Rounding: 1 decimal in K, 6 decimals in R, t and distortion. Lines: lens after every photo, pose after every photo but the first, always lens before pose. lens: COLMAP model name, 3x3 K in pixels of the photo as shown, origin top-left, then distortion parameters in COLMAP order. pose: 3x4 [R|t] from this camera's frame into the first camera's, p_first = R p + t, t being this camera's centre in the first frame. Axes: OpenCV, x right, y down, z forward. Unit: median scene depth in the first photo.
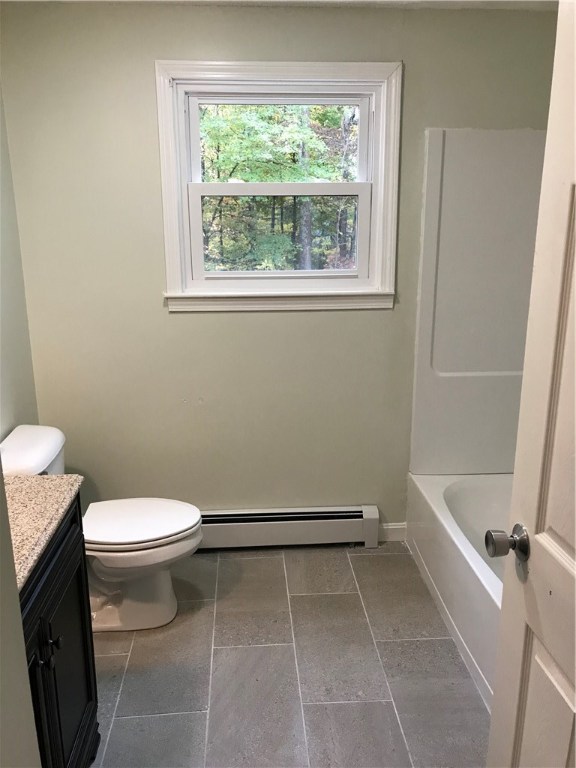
lens RADIAL K [[642.5, 0, 273.4], [0, 642.5, 387.5], [0, 0, 1]] dist [0.061382, 0.014322]
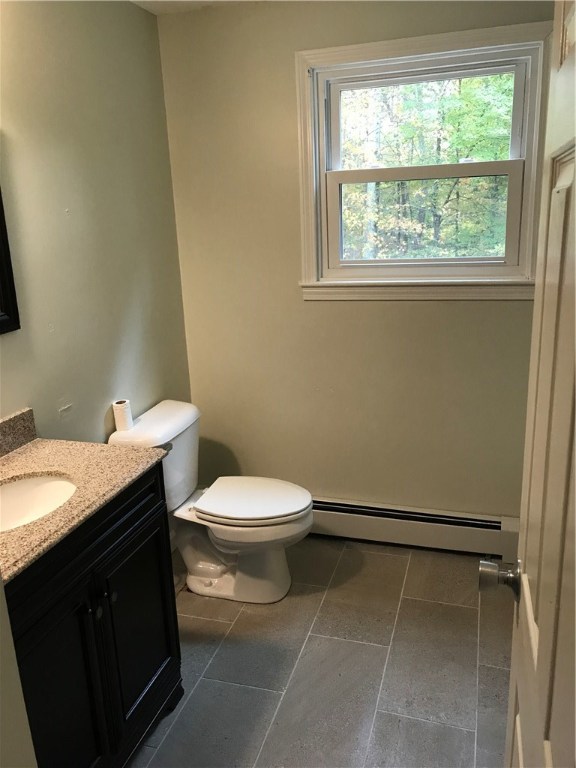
lens RADIAL K [[642.5, 0, 291.8], [0, 642.5, 382.2], [0, 0, 1]] dist [0.061382, 0.014322]
pose [[0.933313, 0.064486, -0.353226, 0.204013], [-0.059083, 0.997913, 0.026070, -0.014174], [0.354170, -0.003462, 0.935175, 0.044997]]
